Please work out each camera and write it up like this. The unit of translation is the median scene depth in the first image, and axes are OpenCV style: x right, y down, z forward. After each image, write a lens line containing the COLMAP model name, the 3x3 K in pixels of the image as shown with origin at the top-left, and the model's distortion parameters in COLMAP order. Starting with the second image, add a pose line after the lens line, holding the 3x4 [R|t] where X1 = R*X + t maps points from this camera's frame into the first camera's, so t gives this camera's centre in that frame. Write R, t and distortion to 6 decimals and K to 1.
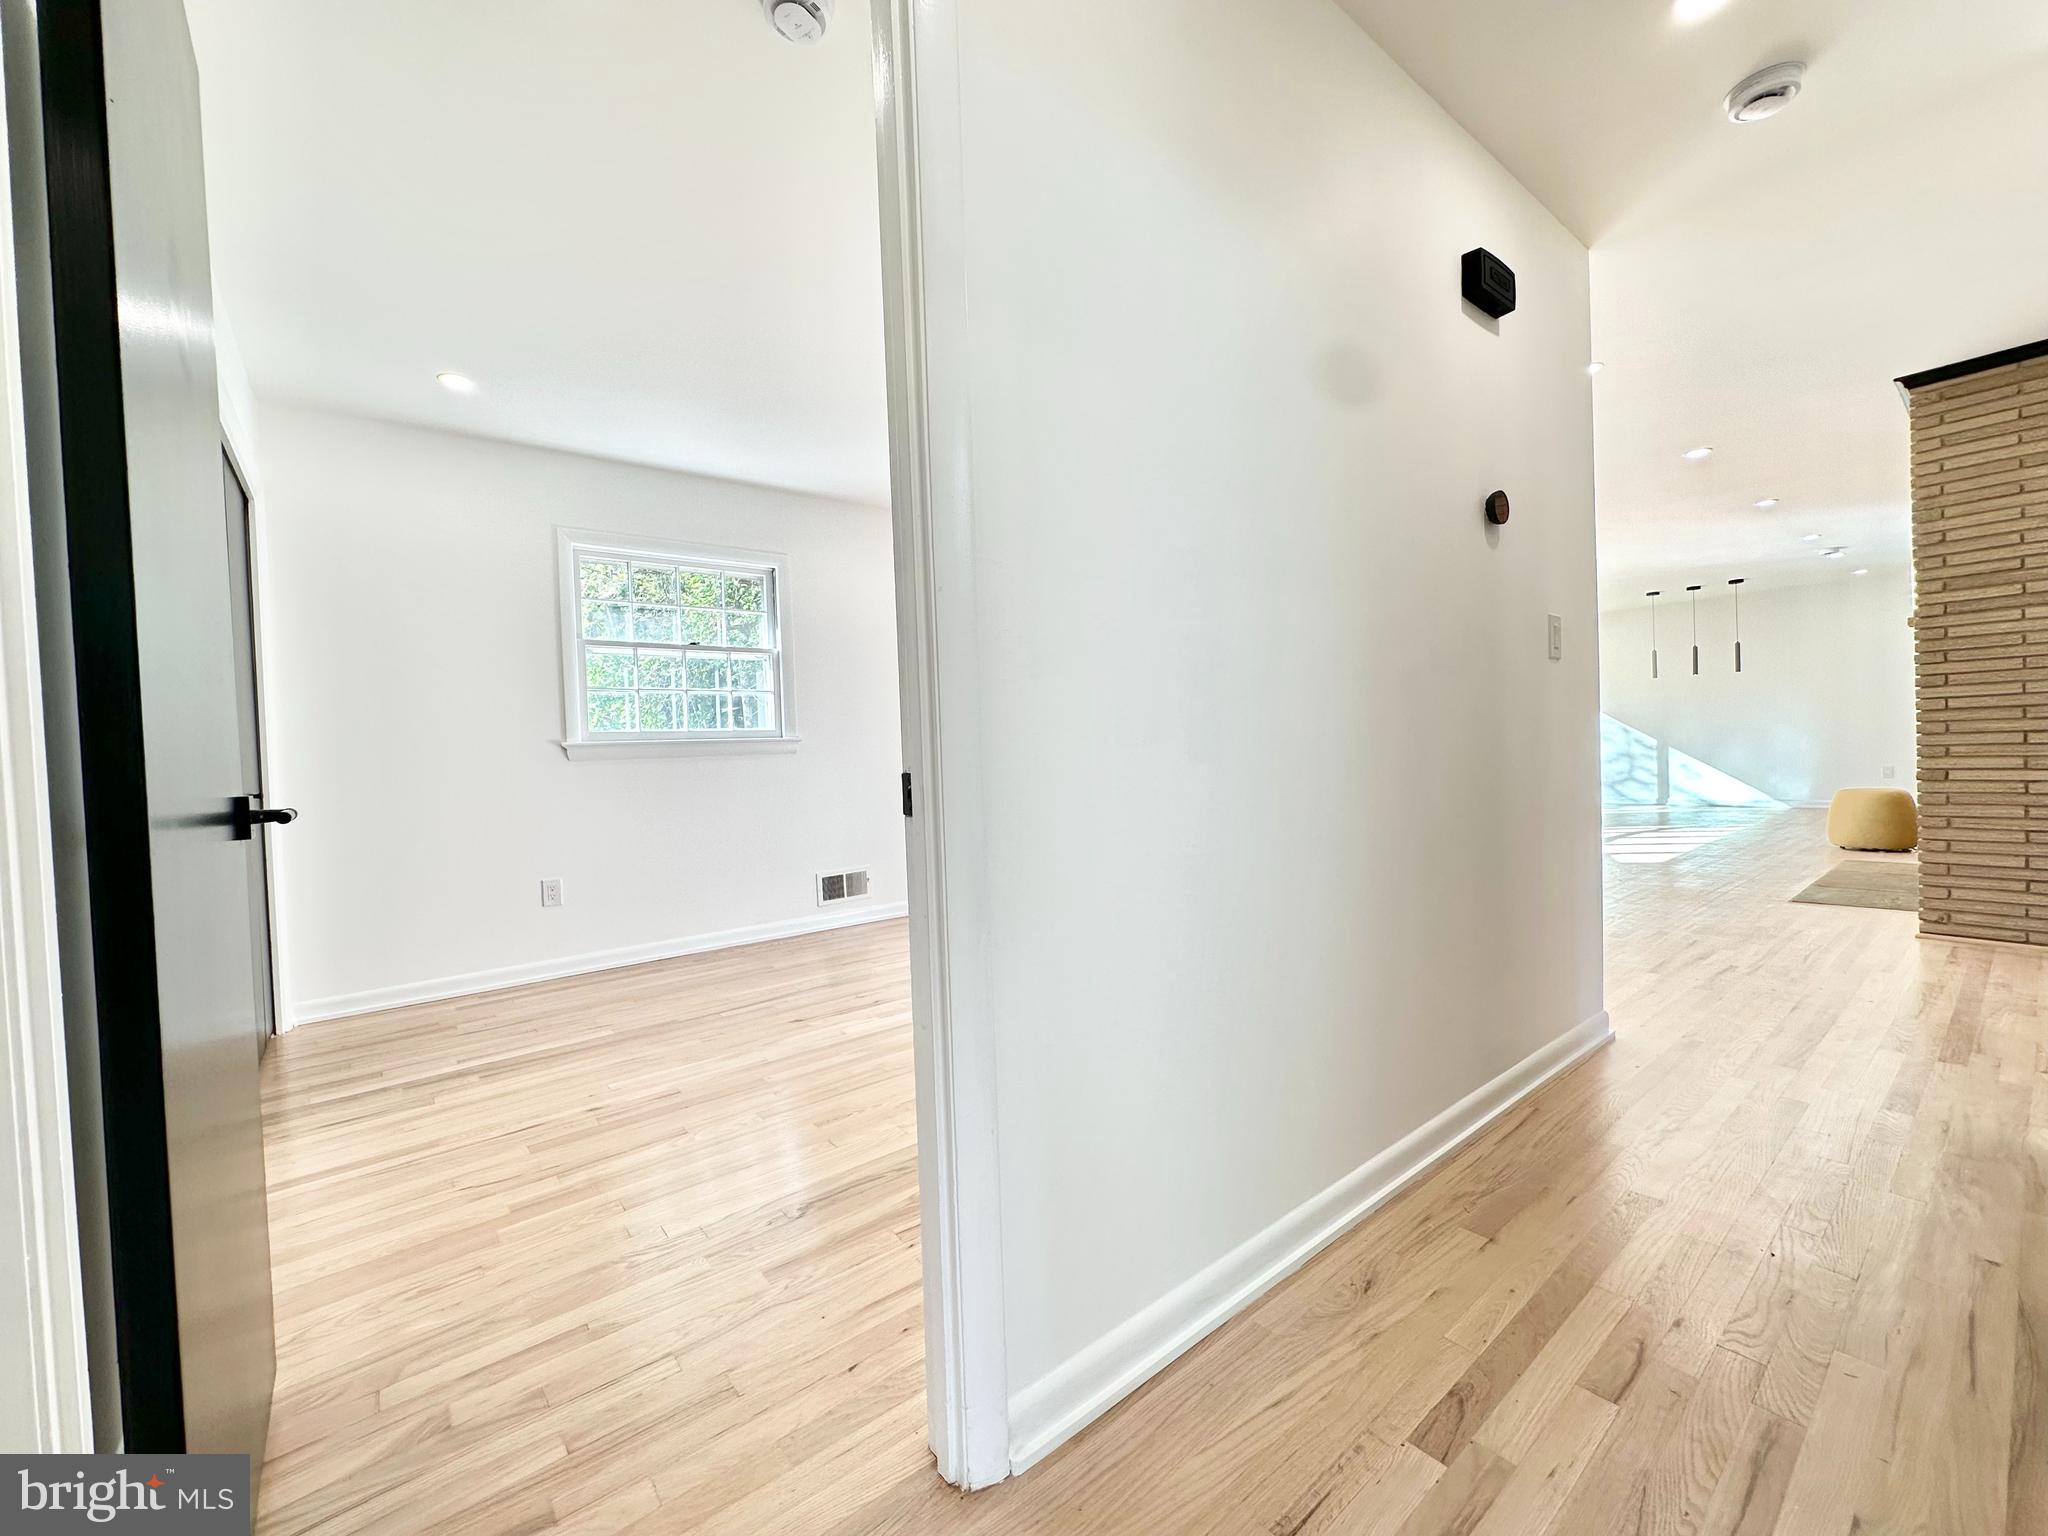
lens RADIAL K [[822.3, 0, 1024.5], [0, 822.3, 769.4], [0, 0, 1]] dist [-0.003165, 0.000561]
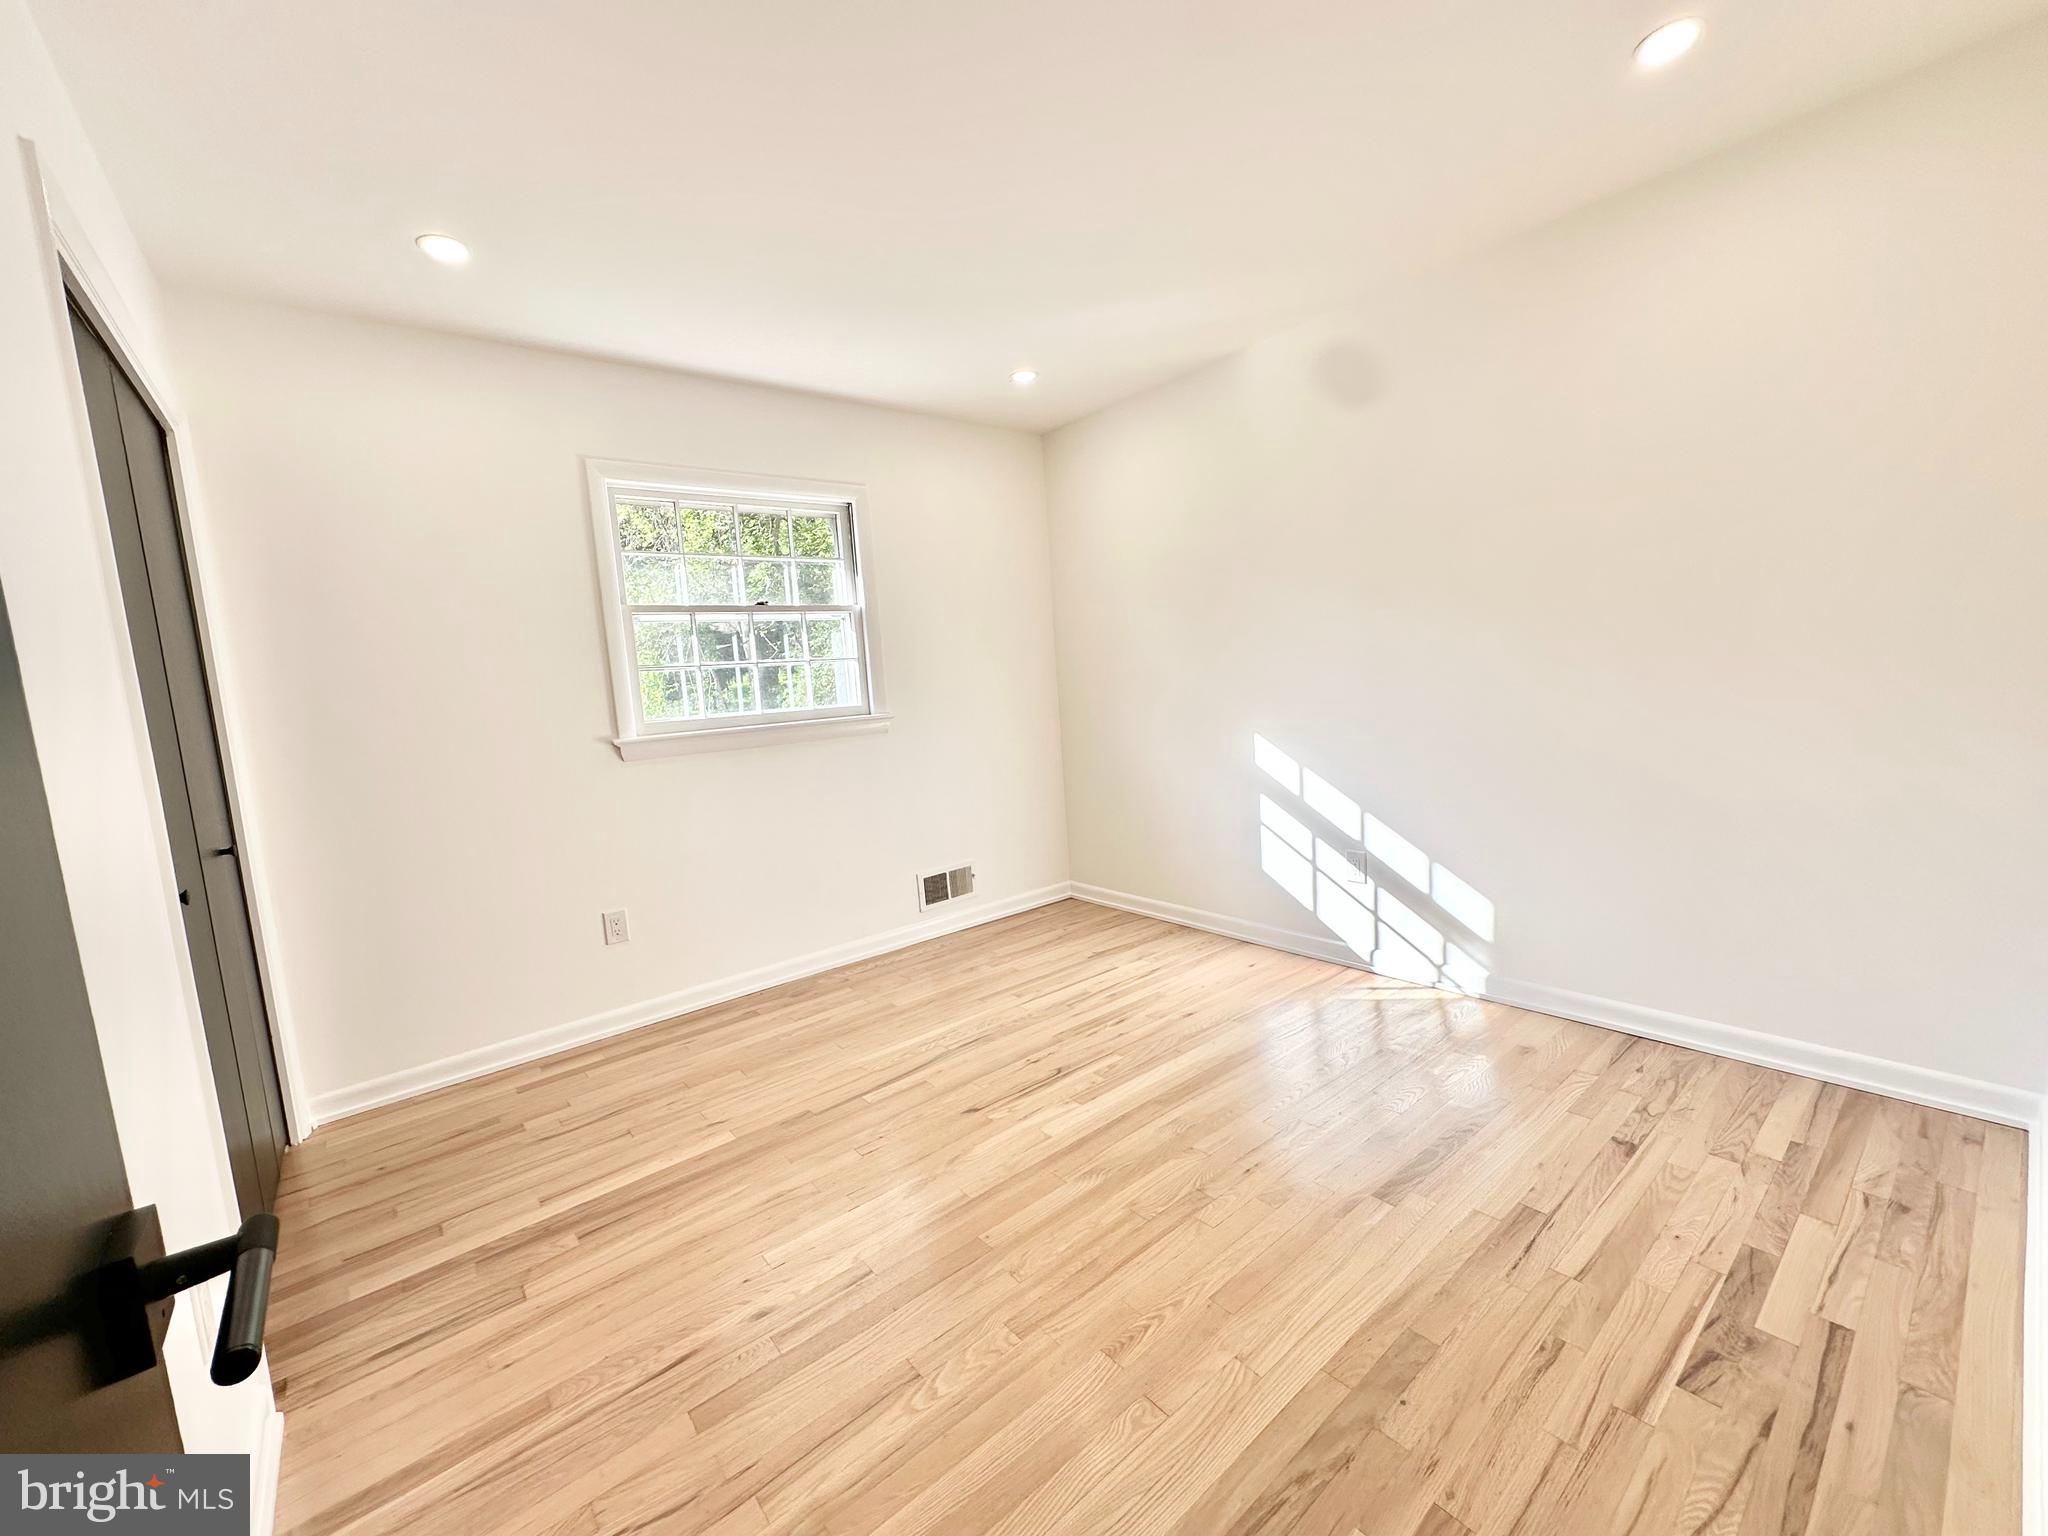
lens RADIAL K [[822.3, 0, 1021.6], [0, 822.3, 768.5], [0, 0, 1]] dist [-0.003165, 0.000561]
pose [[0.999341, -0.036202, 0.002747, -0.163391], [0.035825, 0.995555, 0.087098, -0.055737], [-0.005888, -0.086942, 0.996196, 0.196252]]
